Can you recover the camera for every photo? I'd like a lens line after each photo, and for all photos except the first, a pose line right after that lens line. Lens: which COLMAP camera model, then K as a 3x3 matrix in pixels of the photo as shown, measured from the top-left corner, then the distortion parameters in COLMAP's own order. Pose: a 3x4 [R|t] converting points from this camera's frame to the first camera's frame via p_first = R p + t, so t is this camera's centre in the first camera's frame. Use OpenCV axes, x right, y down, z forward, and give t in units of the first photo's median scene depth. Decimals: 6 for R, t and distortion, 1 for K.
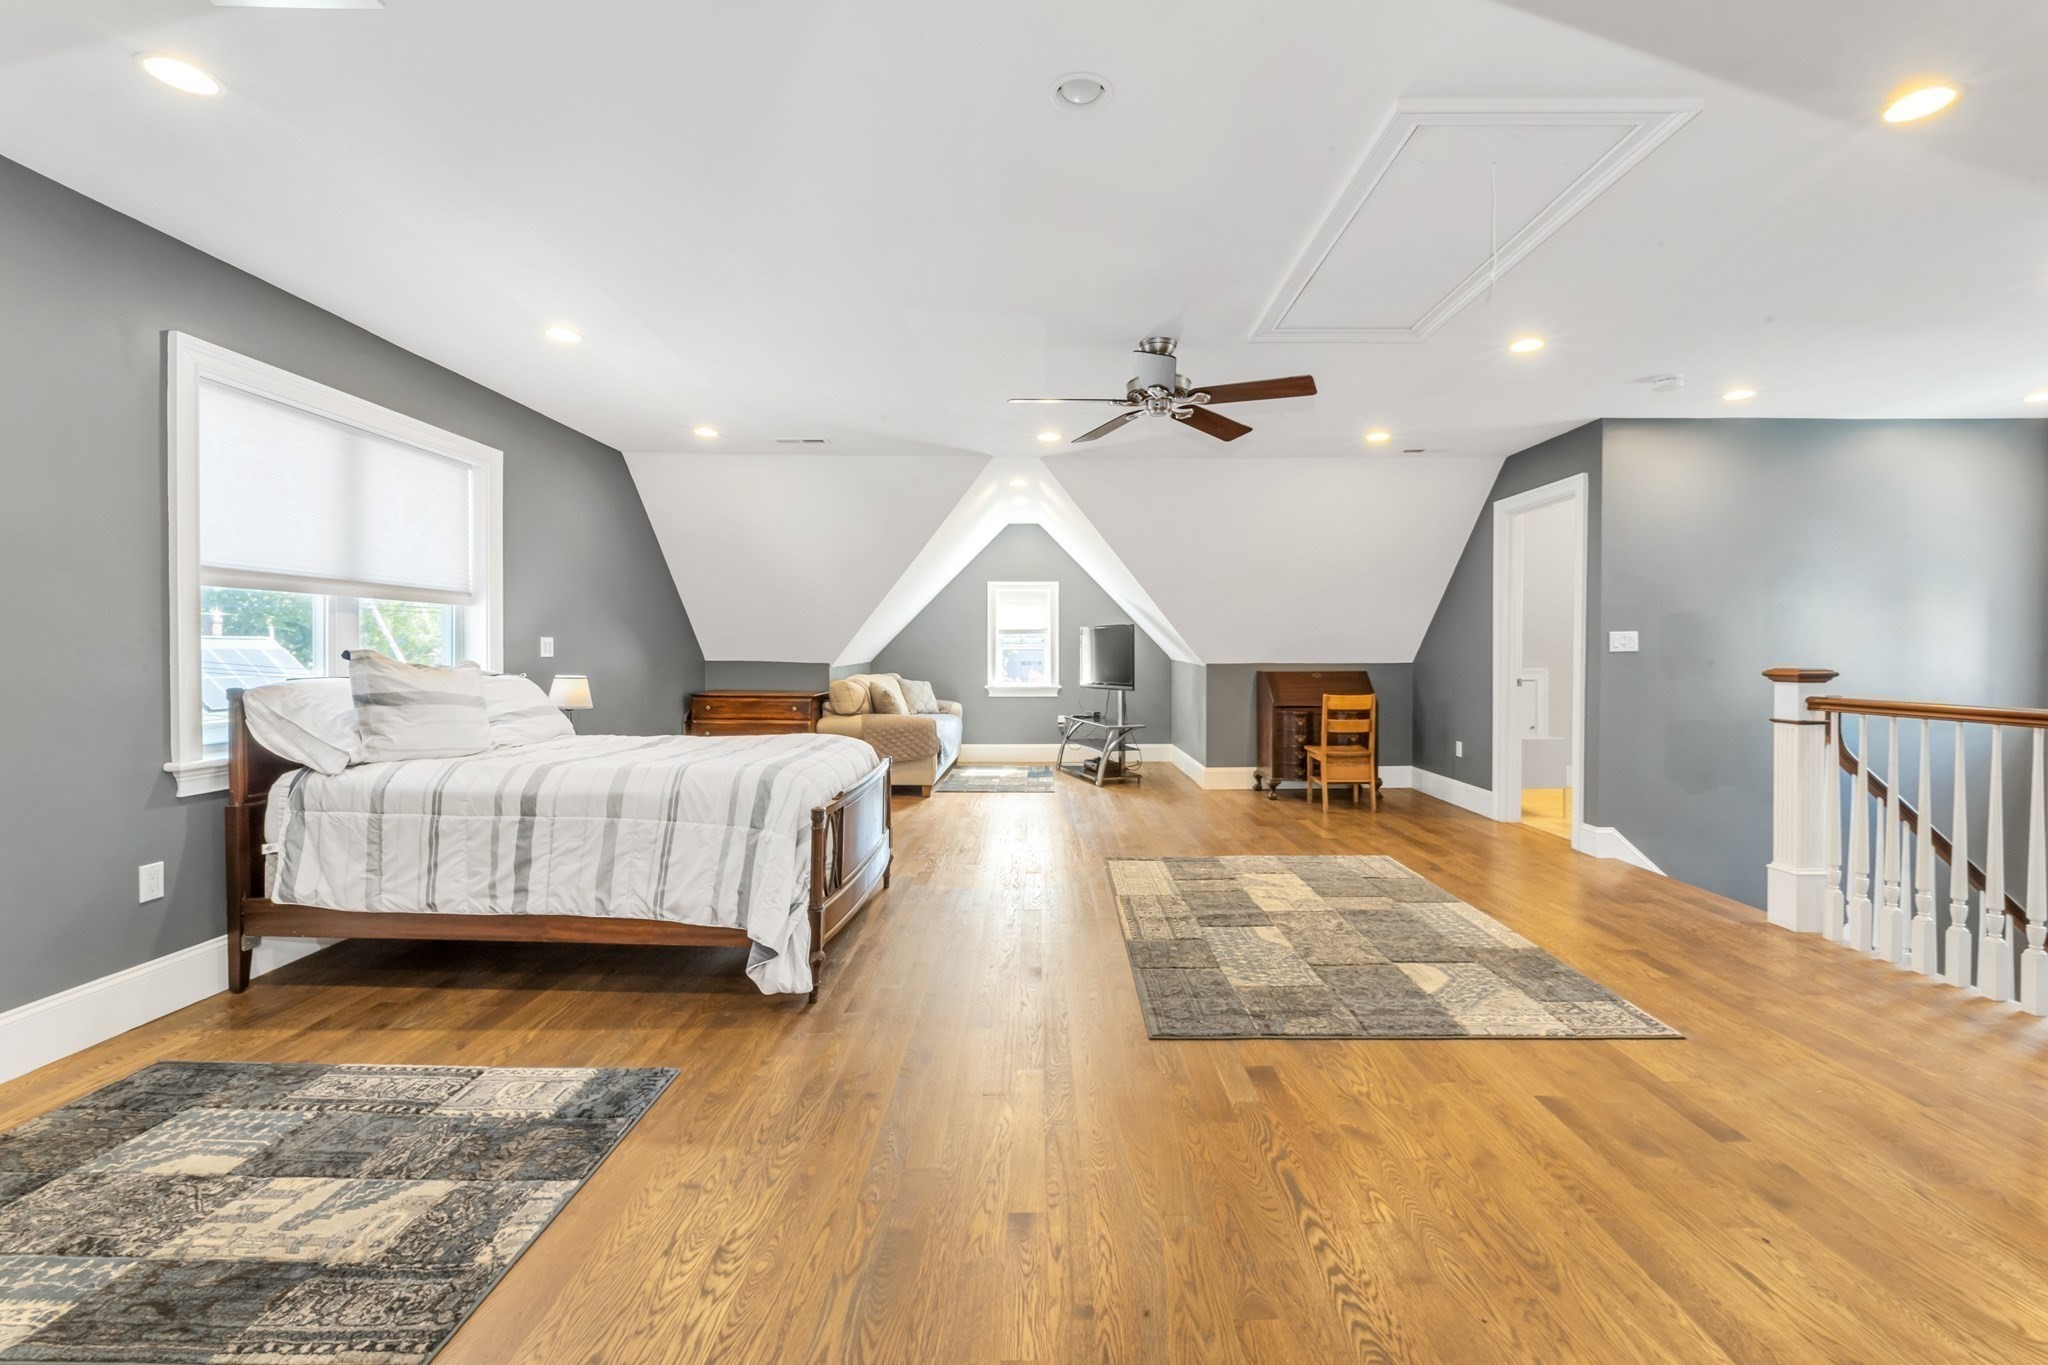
lens RADIAL K [[830.9, 0, 1038.4], [0, 830.9, 671.0], [0, 0, 1]] dist [-0.000348, -0.000092]
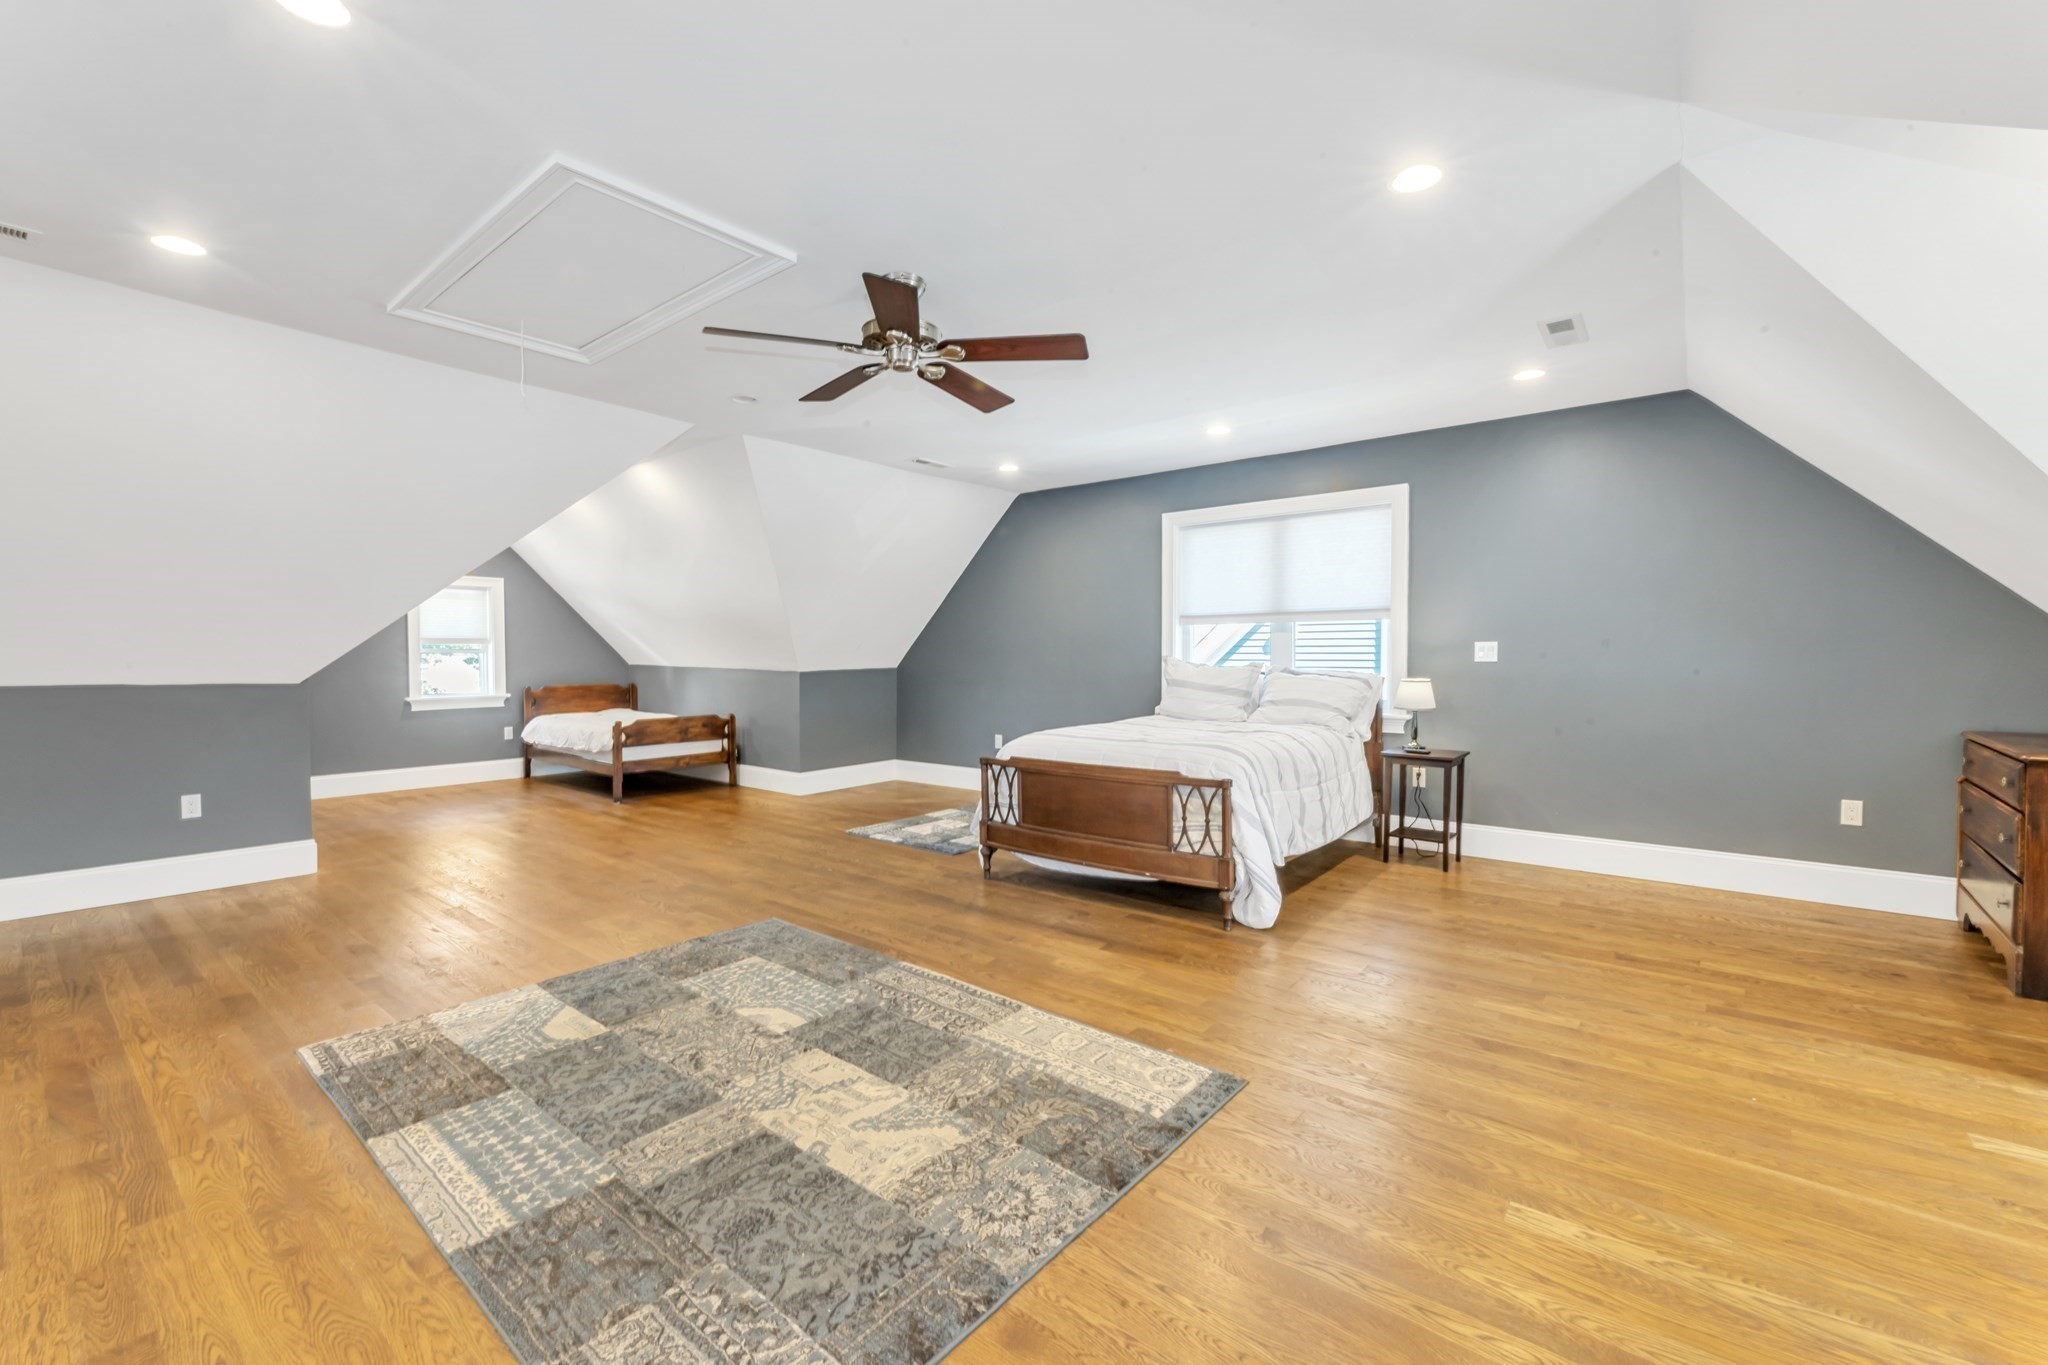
lens RADIAL K [[830.9, 0, 1038.4], [0, 830.9, 671.0], [0, 0, 1]] dist [-0.000348, -0.000092]
pose [[-0.620903, 0.013535, -0.783771, 0.831956], [-0.011388, 0.999590, 0.026284, -0.036206], [0.783805, 0.025245, -0.620494, 1.900759]]
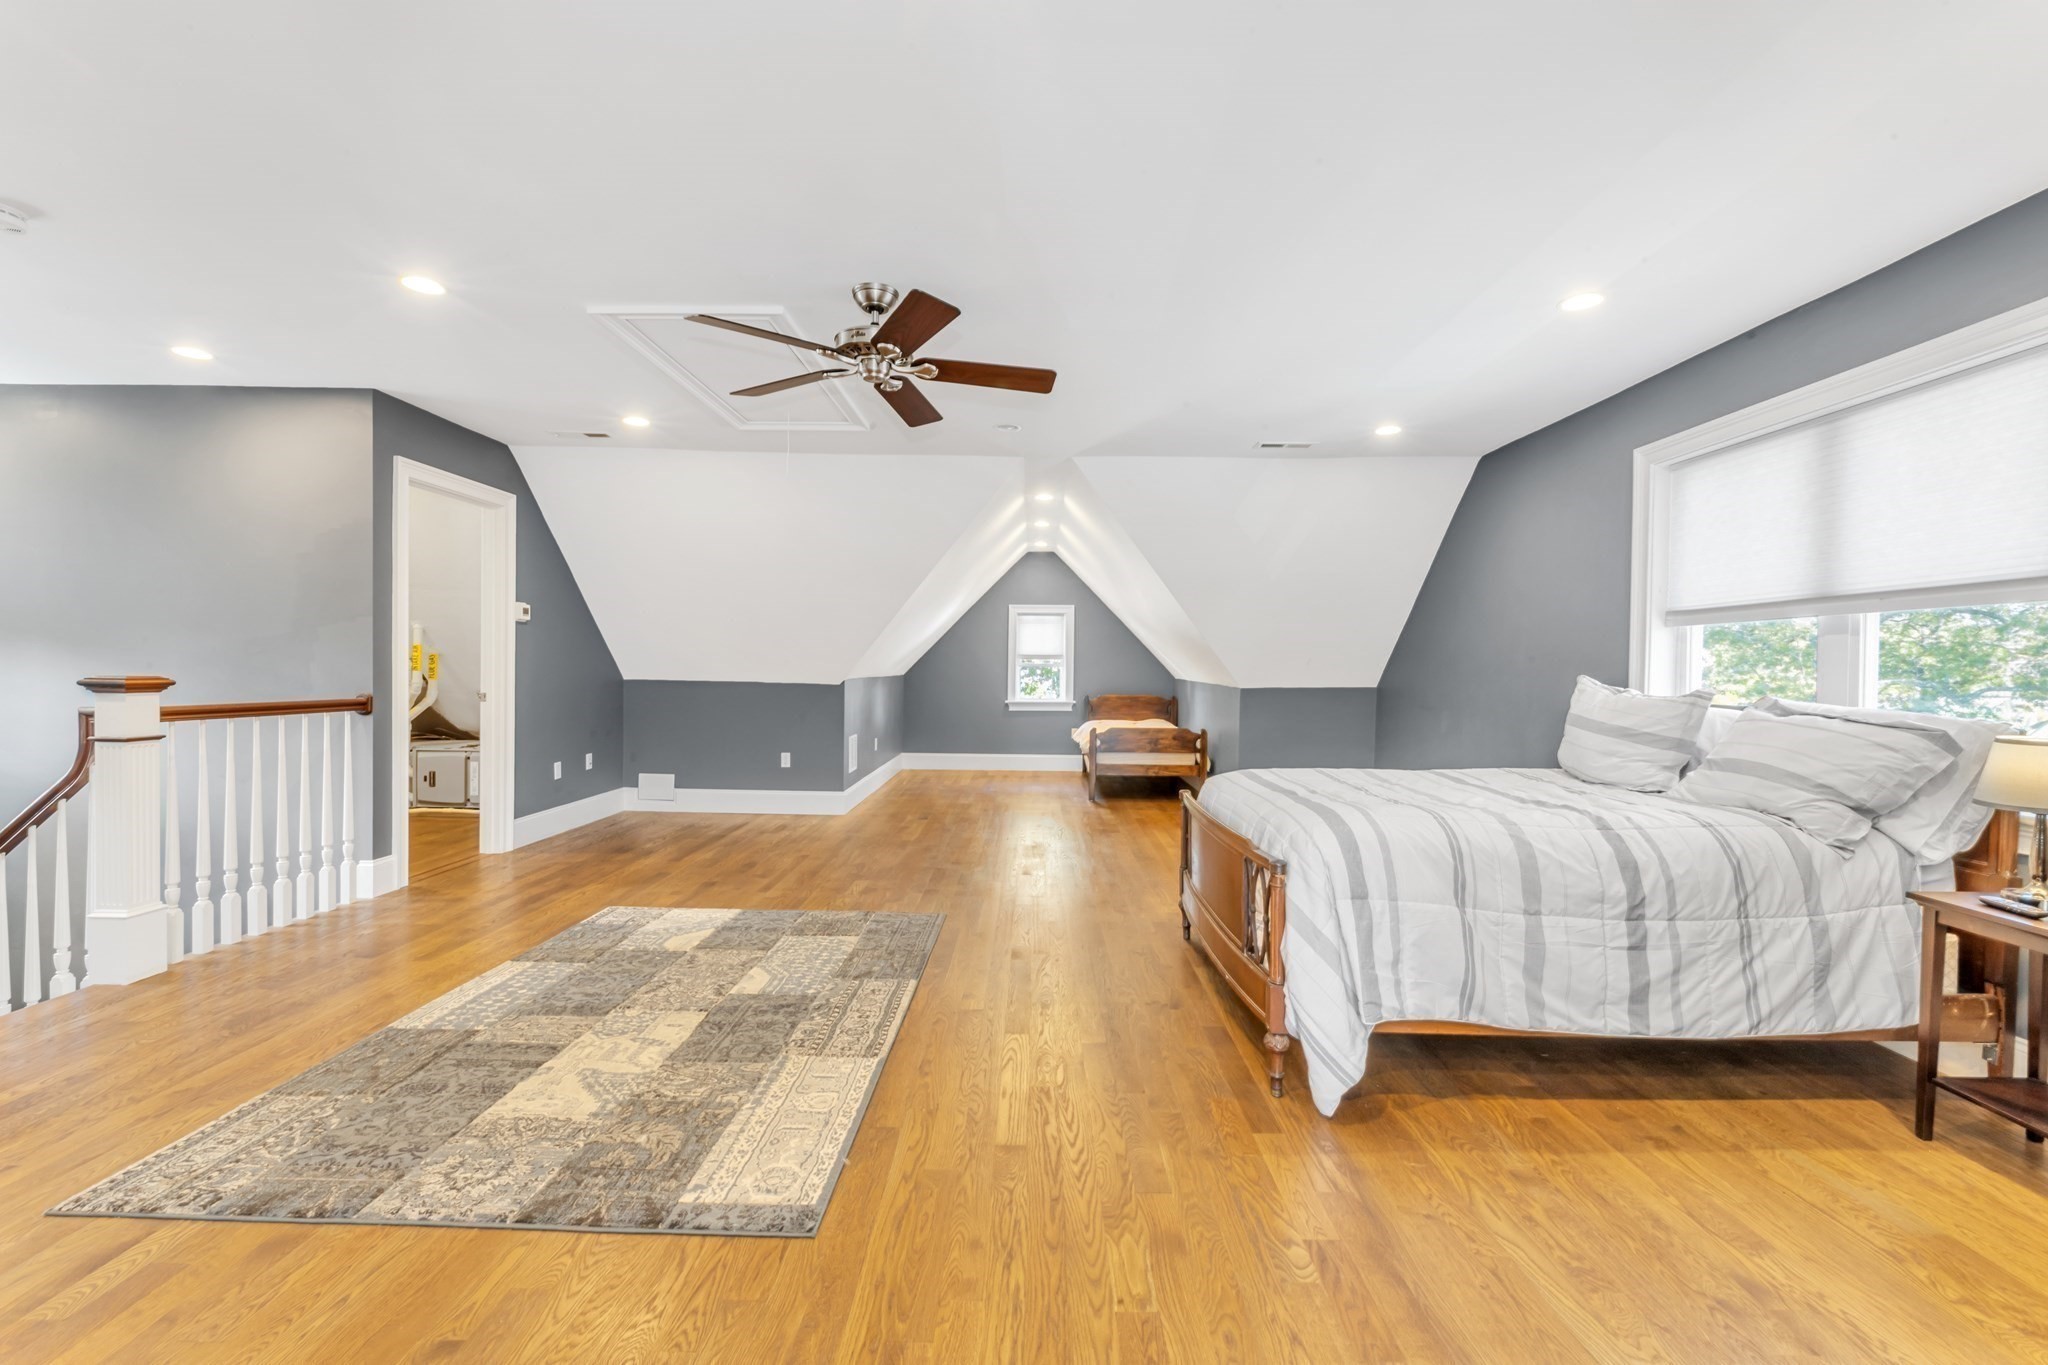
lens RADIAL K [[836.2, 0, 1024.0], [0, 836.2, 682.5], [0, 0, 1]] dist [0.001533, 0.000127]
pose [[-0.999899, -0.013885, 0.002990, -0.009788], [-0.013787, 0.999431, 0.030794, -0.040532], [-0.003416, 0.030750, -0.999521, 2.145591]]
